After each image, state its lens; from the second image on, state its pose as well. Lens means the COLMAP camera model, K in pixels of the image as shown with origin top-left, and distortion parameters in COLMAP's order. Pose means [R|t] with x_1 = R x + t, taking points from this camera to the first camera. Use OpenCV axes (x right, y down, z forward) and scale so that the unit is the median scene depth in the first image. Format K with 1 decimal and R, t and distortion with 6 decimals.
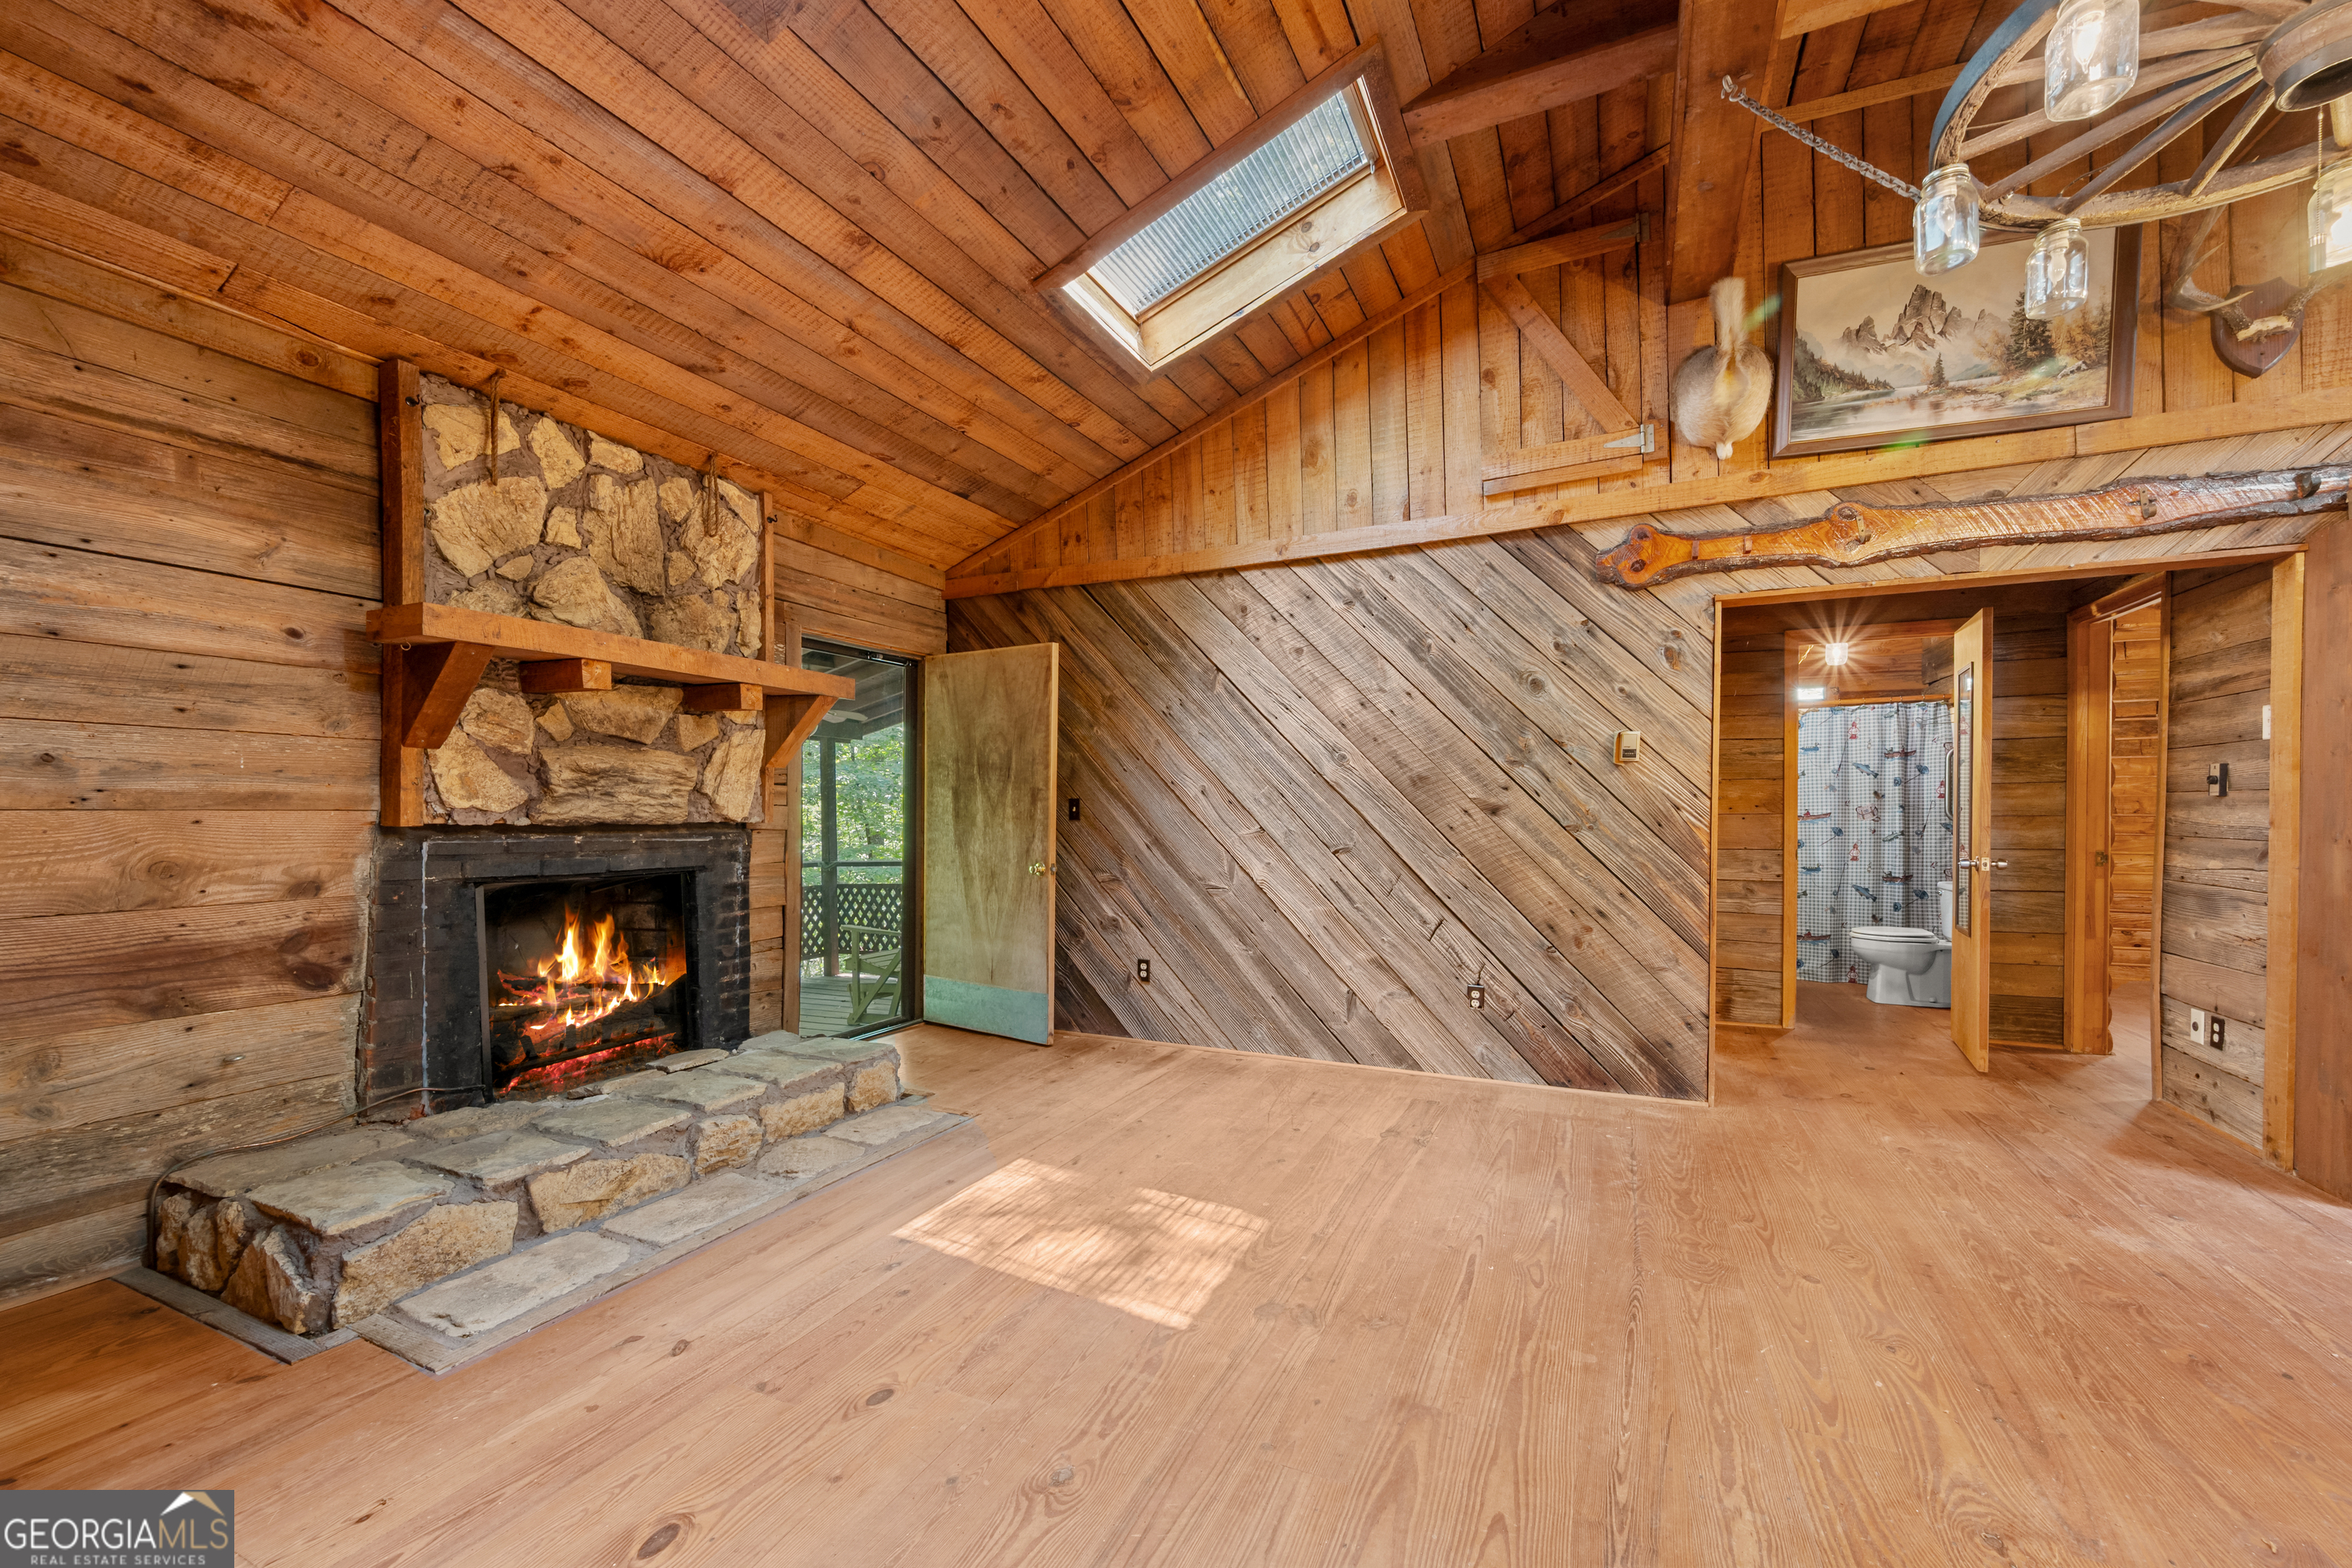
lens RADIAL K [[940.5, 0, 1179.8], [0, 940.5, 824.2], [0, 0, 1]] dist [-0.001157, -0.000176]
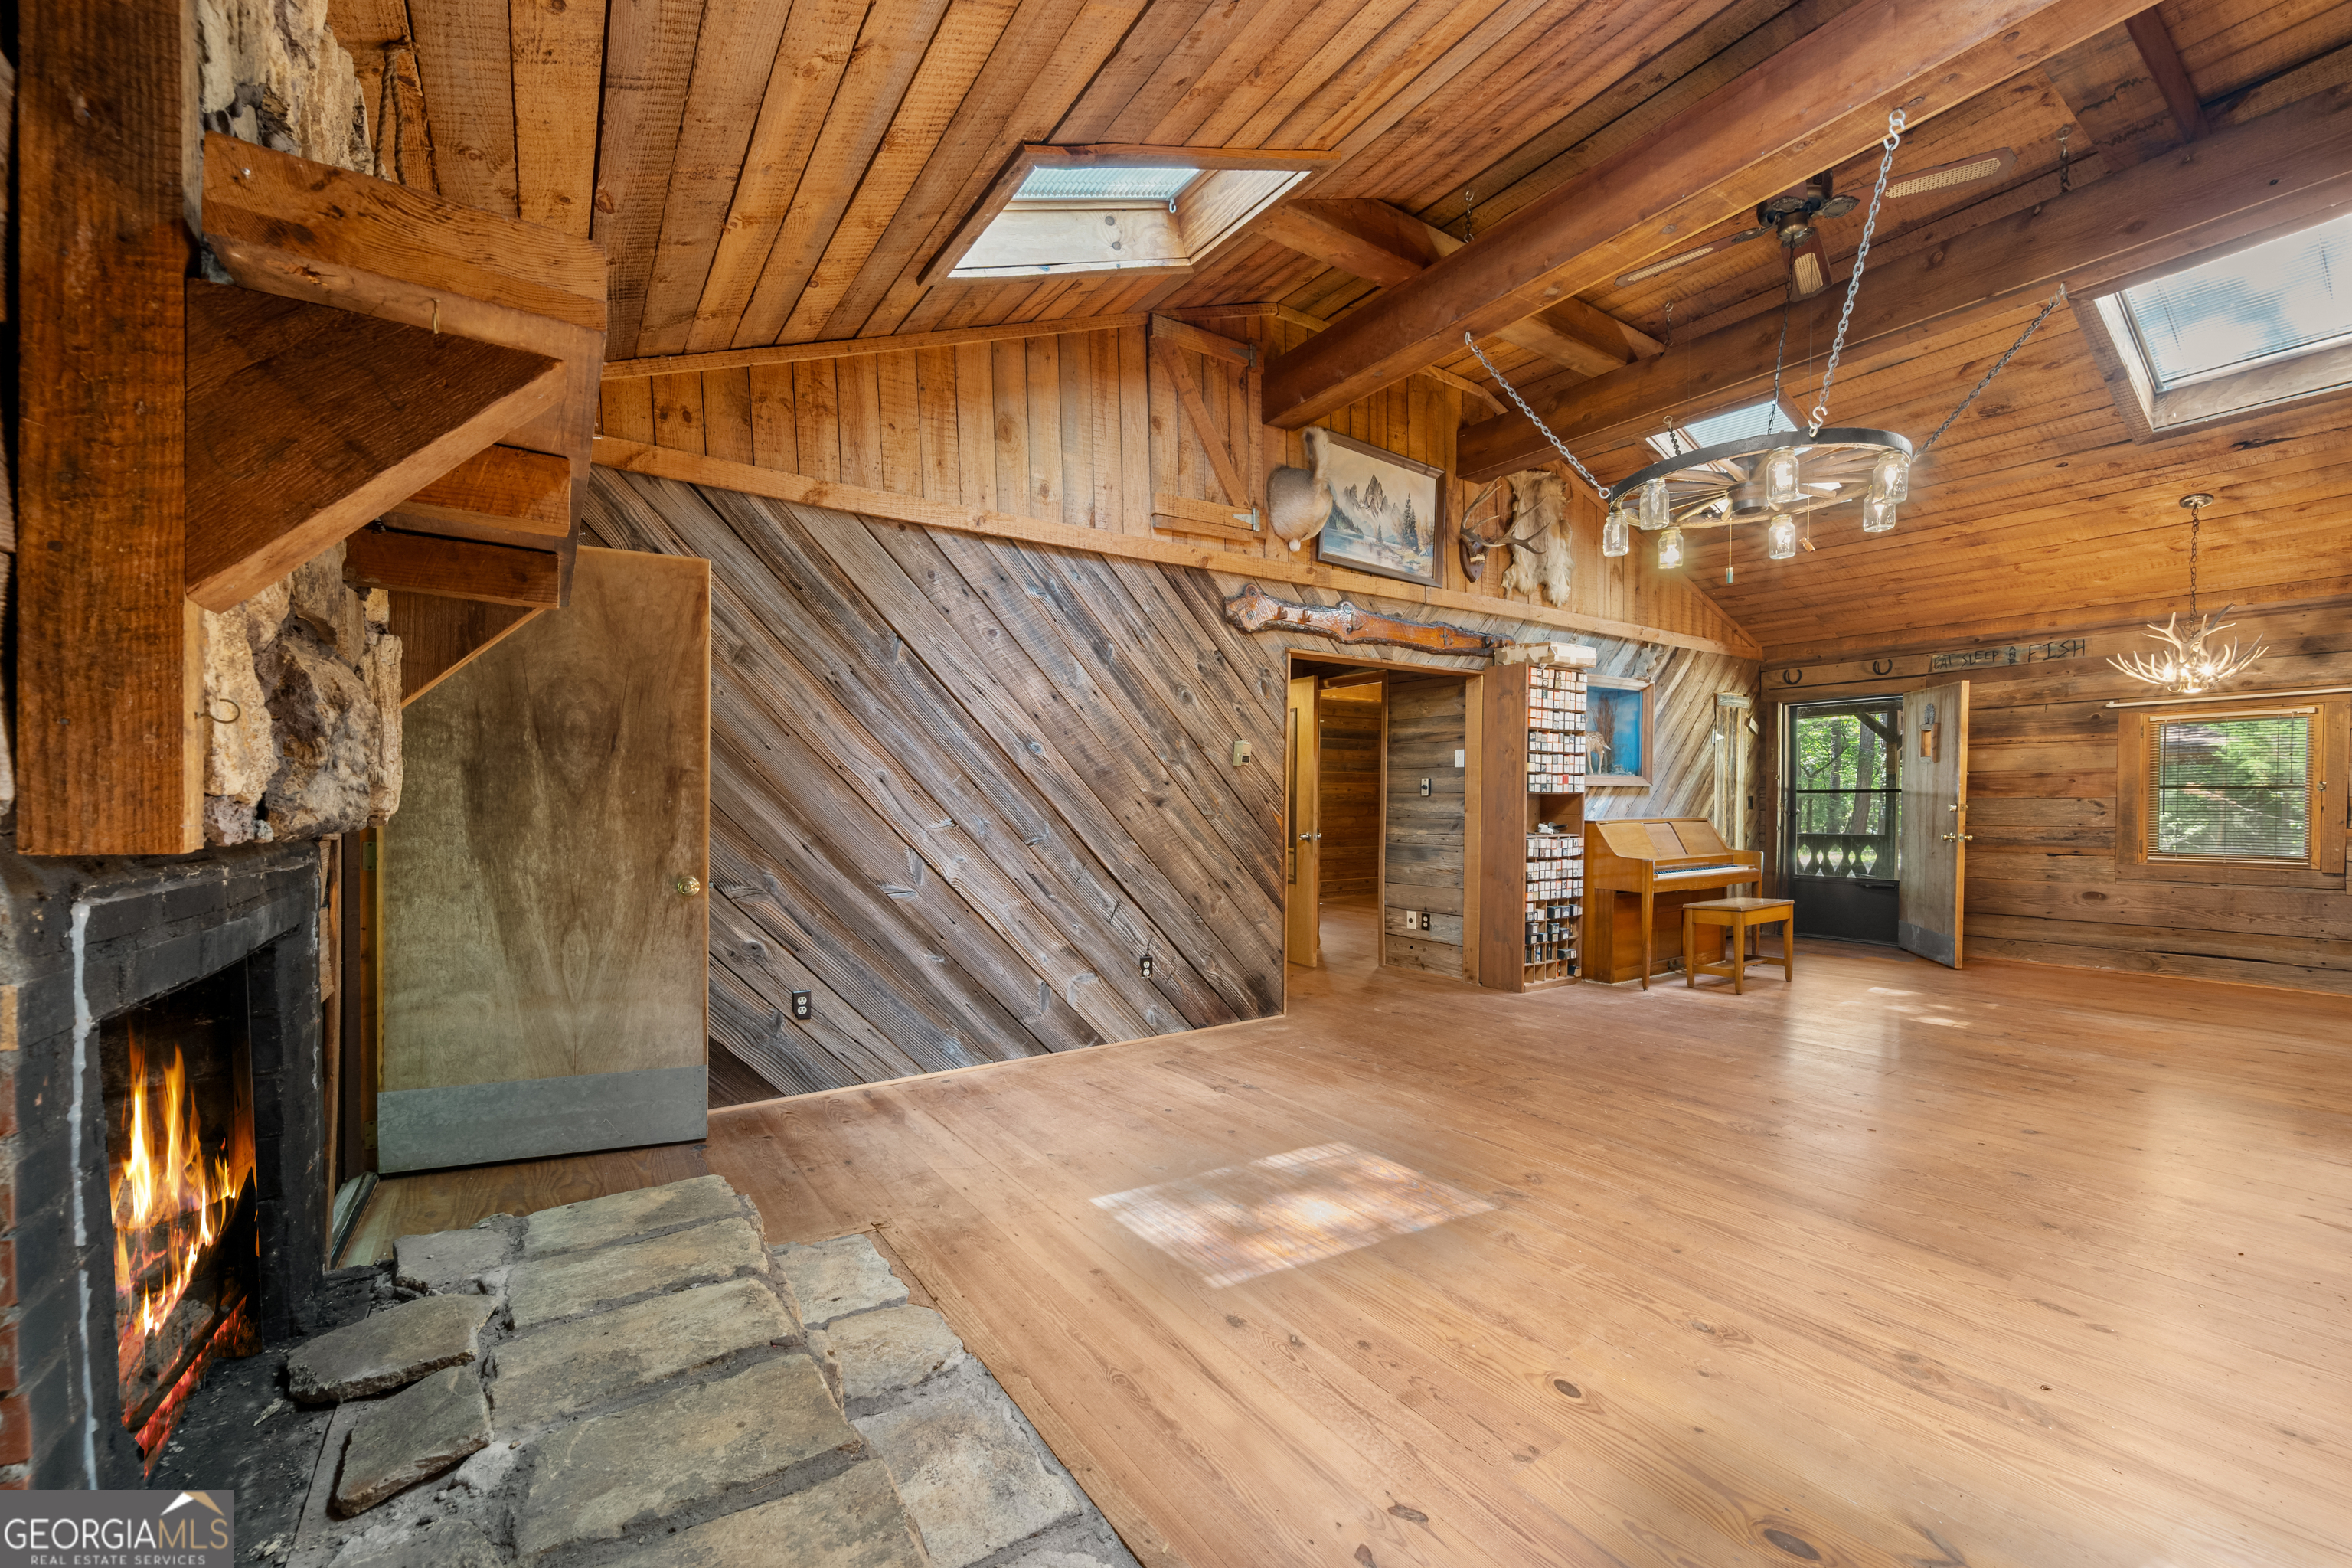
lens RADIAL K [[943.0, 0, 1175.5], [0, 943.0, 819.2], [0, 0, 1]] dist [0.002282, -0.000260]
pose [[0.513714, -0.014177, 0.857845, -0.708743], [0.007461, 0.999899, 0.012056, -0.008798], [-0.857929, 0.000207, 0.513768, 0.426210]]
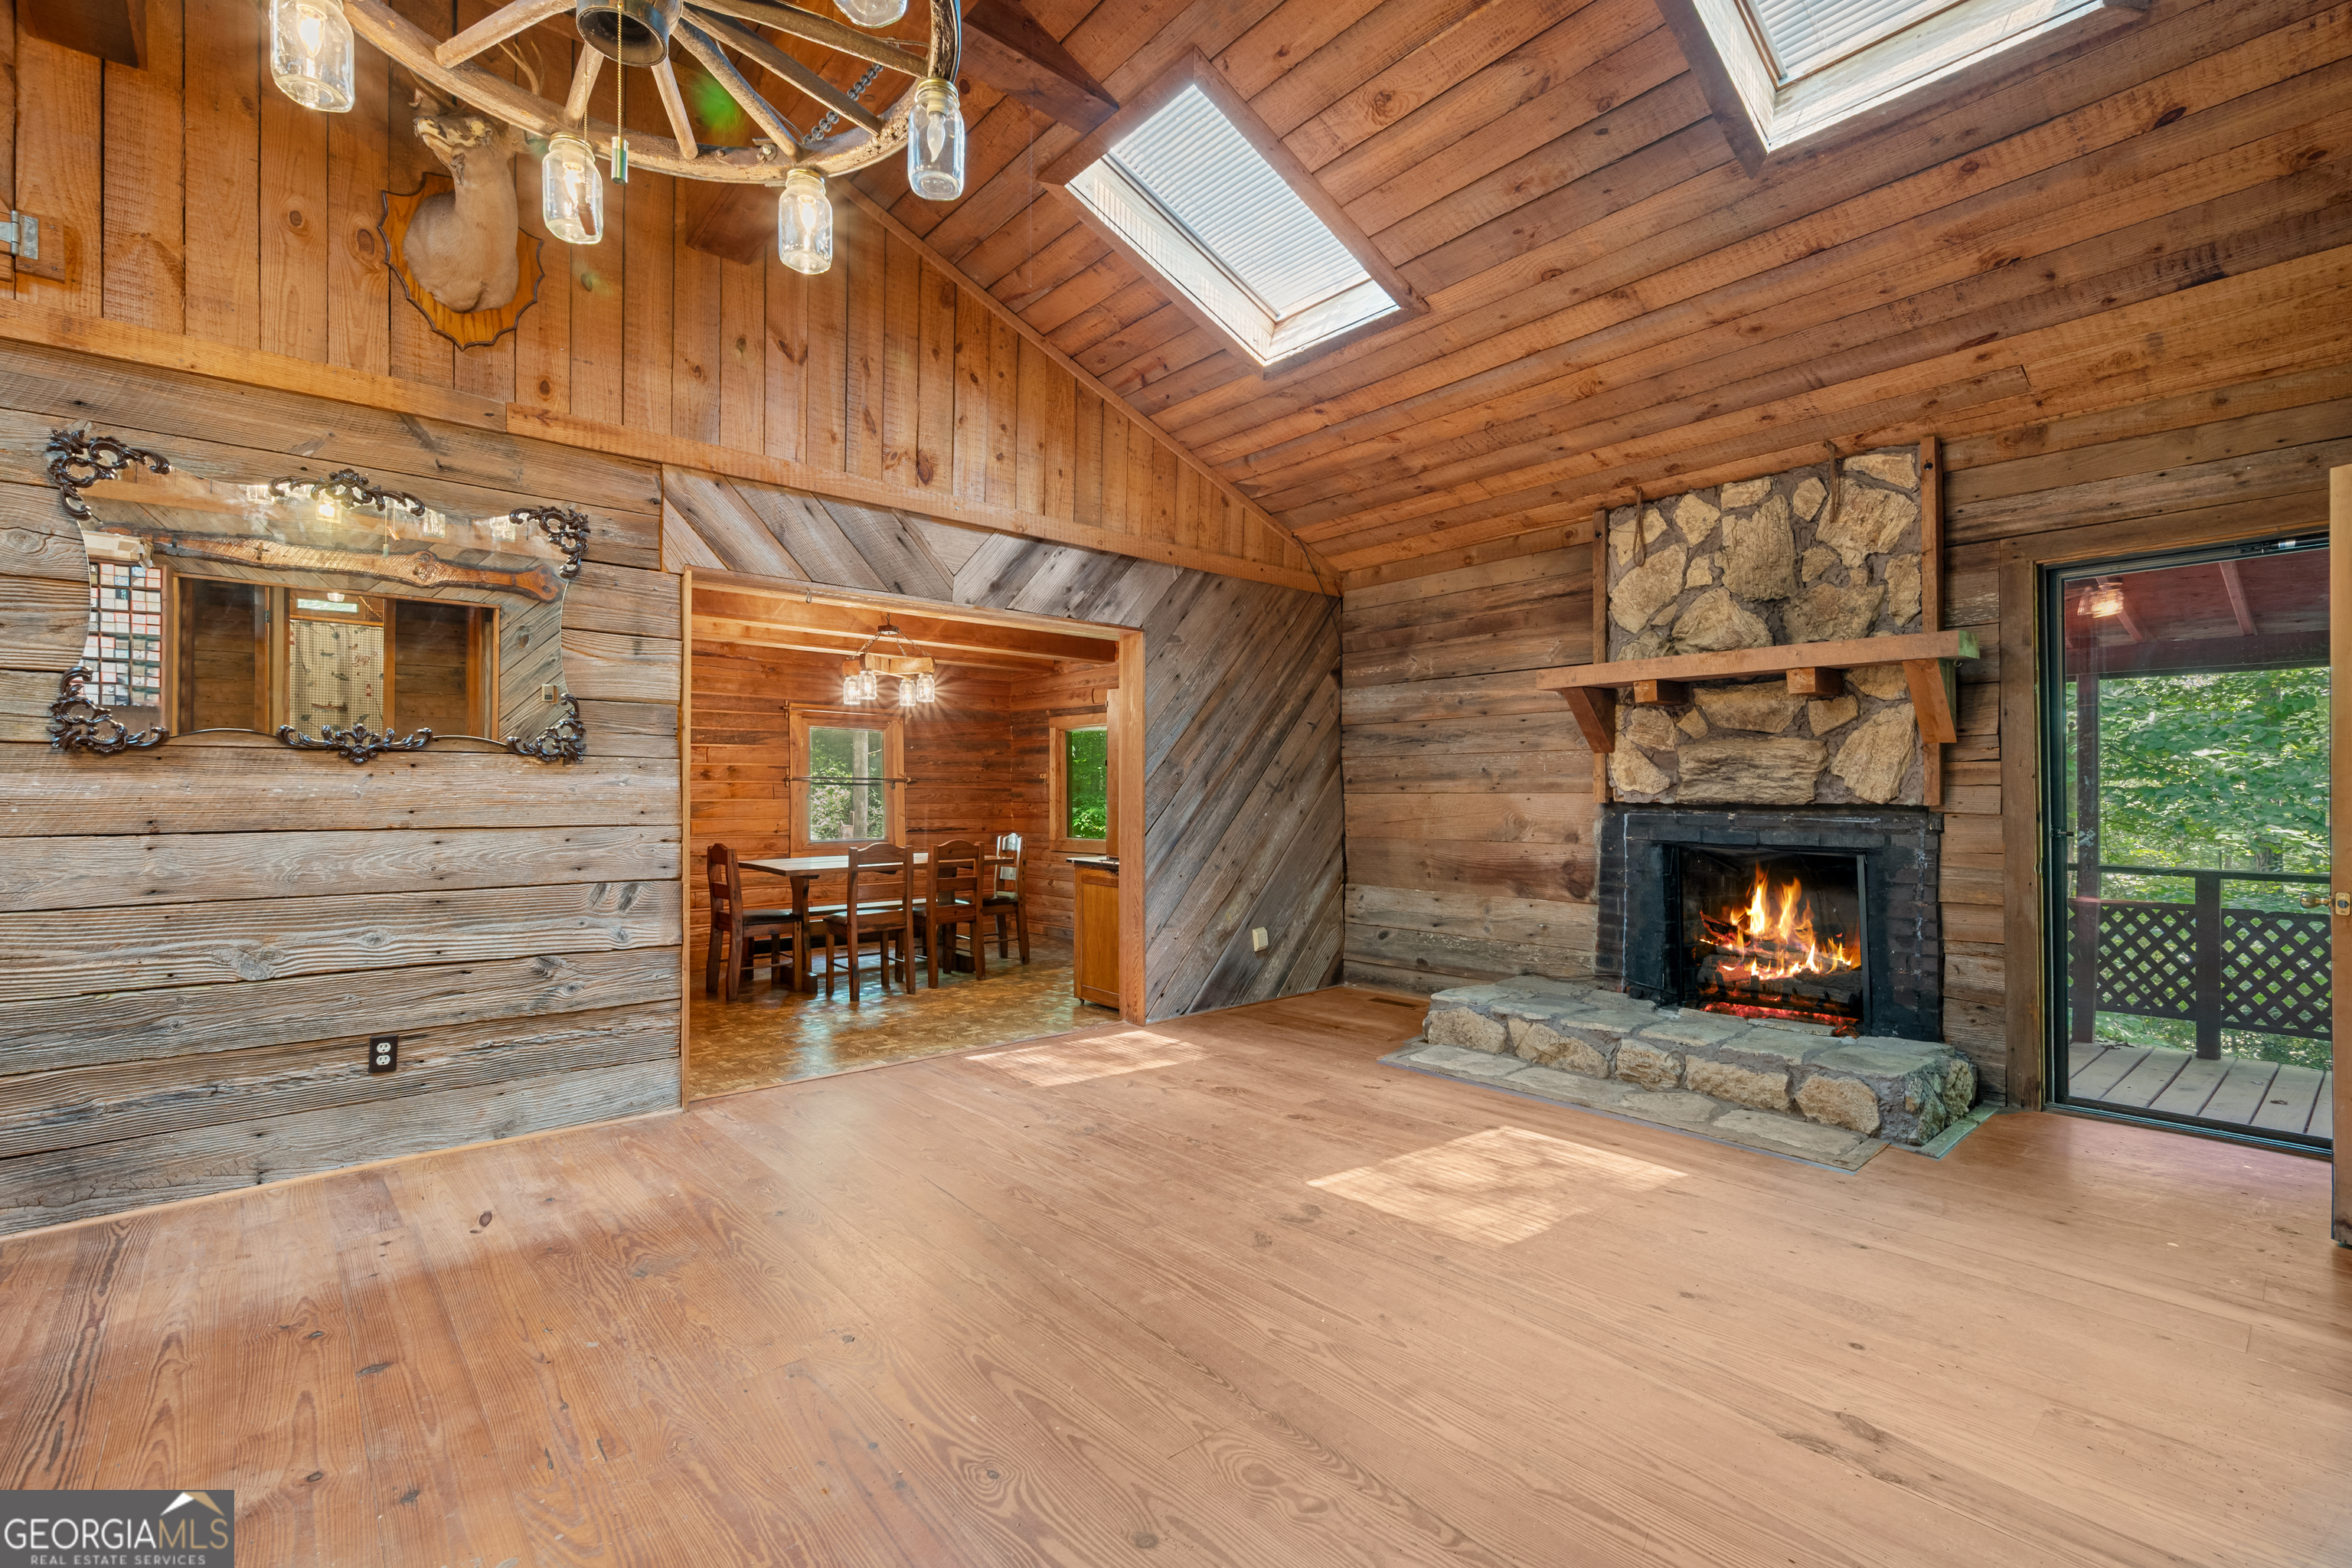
lens RADIAL K [[1036.6, 0, 1176.0], [0, 1036.6, 793.9], [0, 0, 1]] dist [-0.001868, 0.000425]
pose [[-0.408810, 0.002313, -0.912617, 0.816025], [-0.008350, 0.999945, 0.006274, -0.013811], [0.912581, 0.010185, -0.408768, 0.816252]]
